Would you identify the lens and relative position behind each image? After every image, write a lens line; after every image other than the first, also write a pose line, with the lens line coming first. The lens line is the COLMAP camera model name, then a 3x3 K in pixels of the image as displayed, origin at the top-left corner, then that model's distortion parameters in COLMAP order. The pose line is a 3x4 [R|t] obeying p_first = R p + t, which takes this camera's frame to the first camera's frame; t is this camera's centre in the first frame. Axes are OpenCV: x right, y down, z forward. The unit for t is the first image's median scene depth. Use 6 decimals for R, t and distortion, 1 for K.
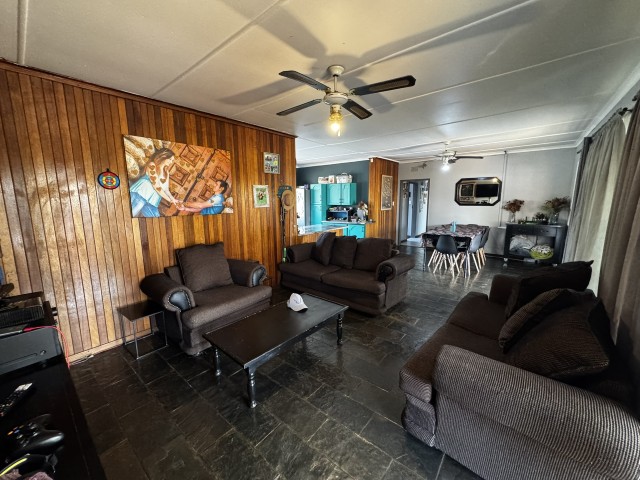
lens RADIAL K [[256.9, 0, 320.0], [0, 256.9, 240.0], [0, 0, 1]] dist [-0.000729, -0.000253]
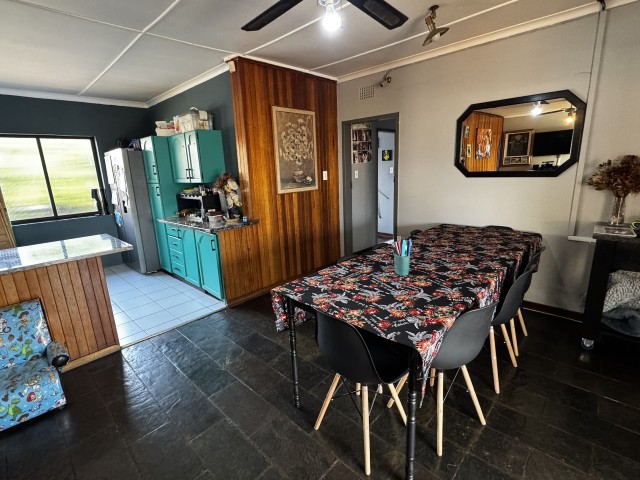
lens RADIAL K [[308.8, 0, 320.0], [0, 308.8, 240.0], [0, 0, 1]] dist [-0.001703, -0.000992]
pose [[0.995957, -0.011218, -0.089128, 0.466524], [0.017724, 0.997207, 0.072548, -0.099589], [0.088065, -0.073835, 0.993375, 0.654047]]
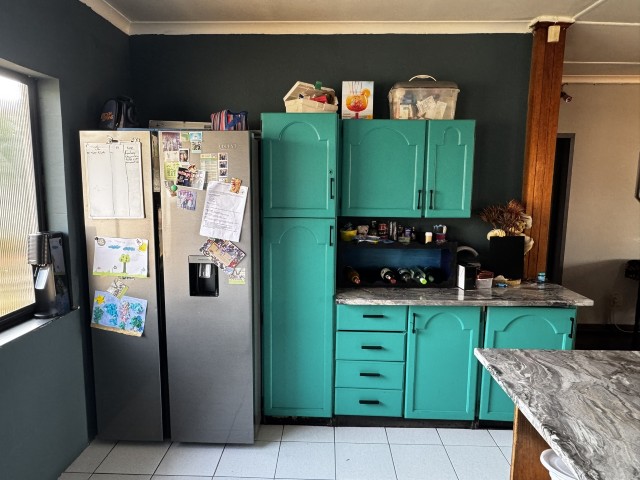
lens RADIAL K [[385.3, 0, 320.0], [0, 385.3, 240.0], [0, 0, 1]] dist [-0.019231, -0.003173]
pose [[0.791350, -0.084664, 0.605473, -0.258048], [0.087769, 0.995839, 0.024536, -0.179998], [-0.605031, 0.033725, 0.795488, 1.067145]]
